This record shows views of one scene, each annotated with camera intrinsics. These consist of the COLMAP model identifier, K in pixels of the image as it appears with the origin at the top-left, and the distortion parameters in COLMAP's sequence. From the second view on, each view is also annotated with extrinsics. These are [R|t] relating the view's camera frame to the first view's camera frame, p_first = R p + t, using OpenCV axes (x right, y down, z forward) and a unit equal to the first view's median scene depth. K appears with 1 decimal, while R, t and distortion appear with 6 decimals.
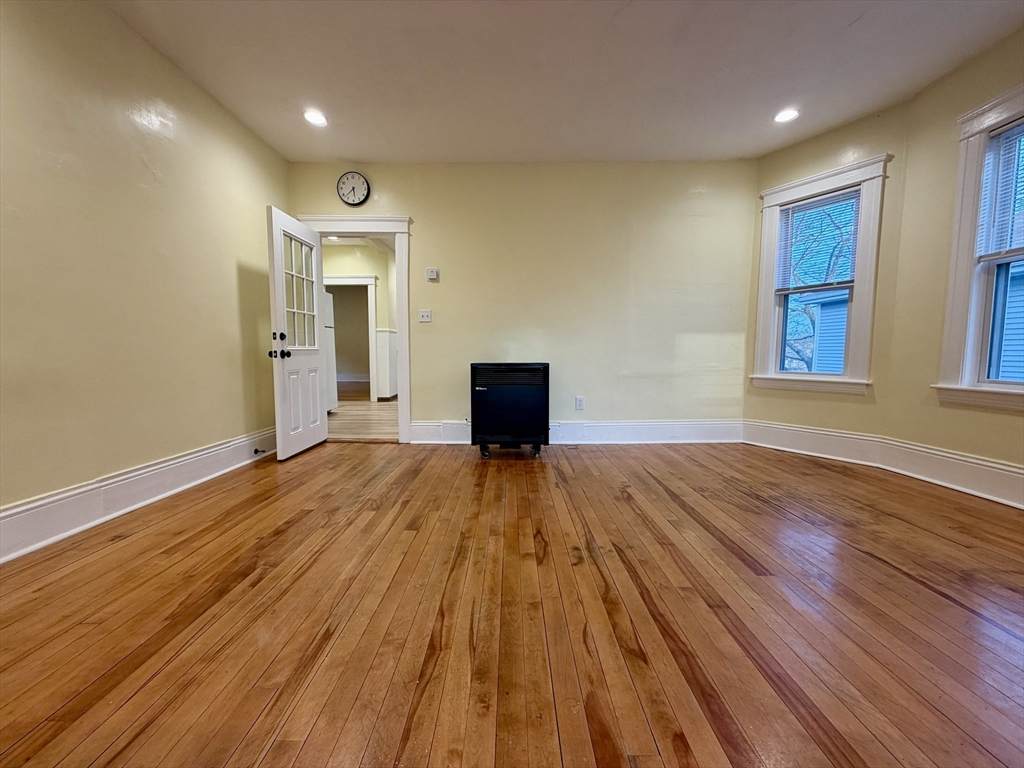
lens RADIAL K [[409.3, 0, 507.3], [0, 409.3, 383.7], [0, 0, 1]] dist [0.001473, -0.000006]
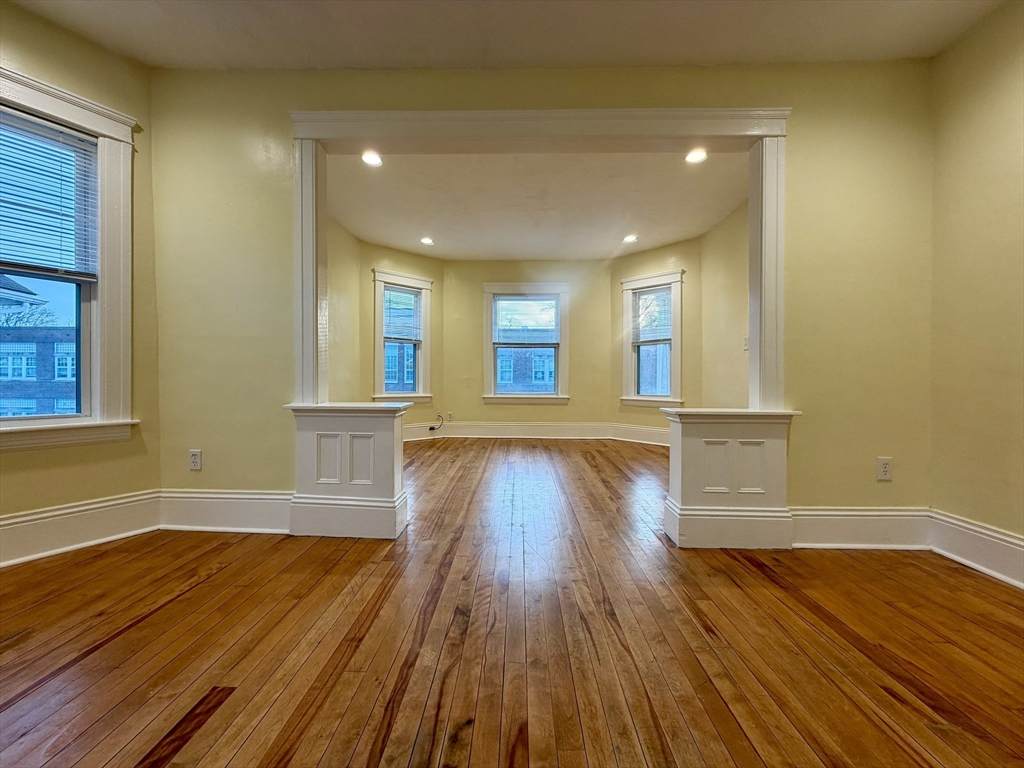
lens RADIAL K [[409.3, 0, 507.3], [0, 409.3, 383.7], [0, 0, 1]] dist [0.001473, -0.000006]
pose [[-0.999654, -0.007923, 0.025075, 0.048792], [-0.005793, 0.996458, 0.083891, -0.077403], [-0.025651, 0.083717, -0.996159, 0.840586]]
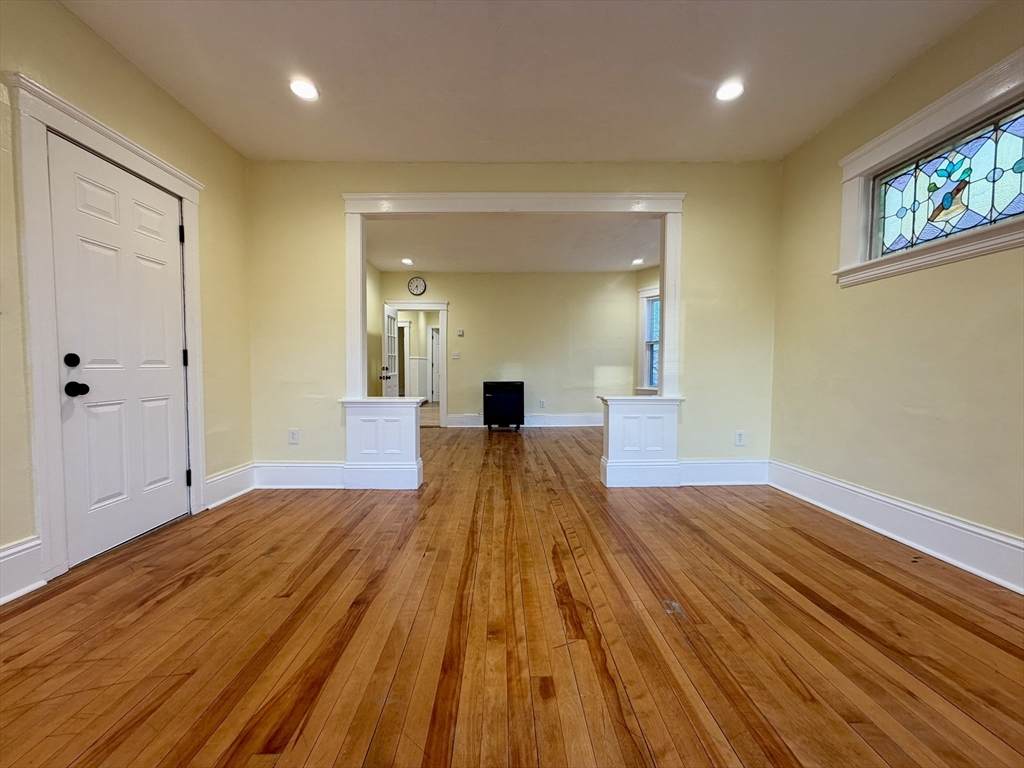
lens RADIAL K [[409.3, 0, 507.3], [0, 409.3, 383.7], [0, 0, 1]] dist [0.001473, -0.000006]
pose [[0.999732, -0.003488, 0.022886, -0.021743], [0.004345, 0.999286, -0.037530, 0.031764], [-0.022739, 0.037619, 0.999033, -0.963093]]
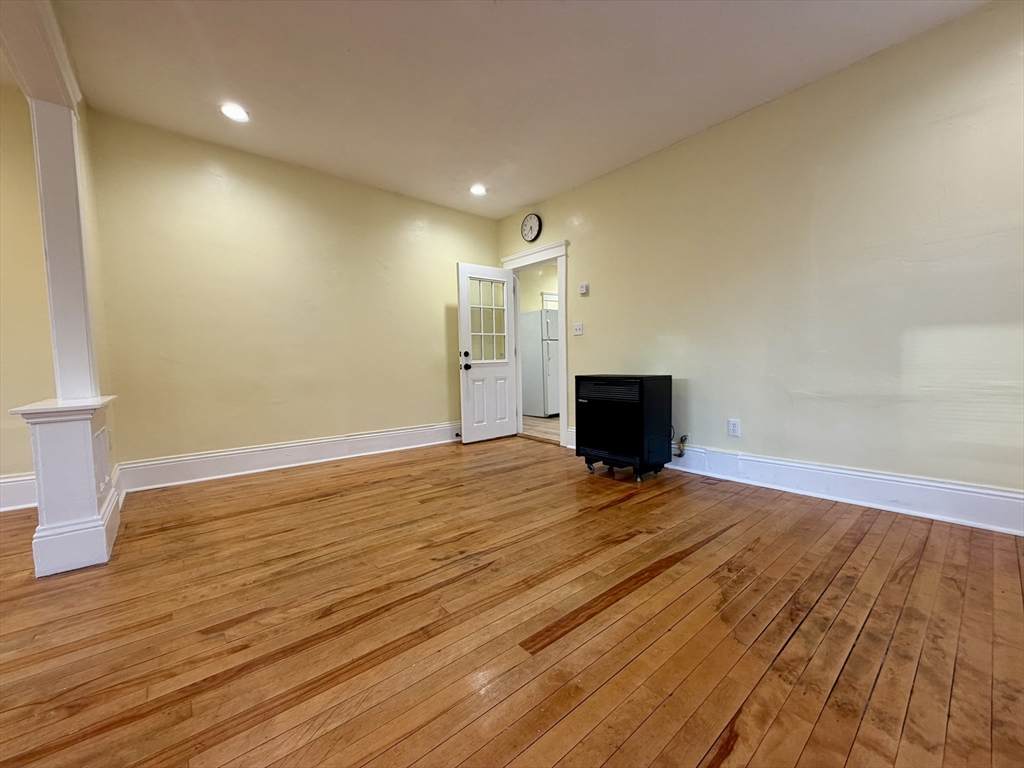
lens RADIAL K [[409.3, 0, 507.3], [0, 409.3, 383.7], [0, 0, 1]] dist [0.001473, -0.000006]
pose [[0.647479, 0.030902, -0.761457, 0.601730], [-0.037620, 0.999255, 0.008563, -0.032448], [0.761154, 0.023101, 0.648159, 0.214643]]
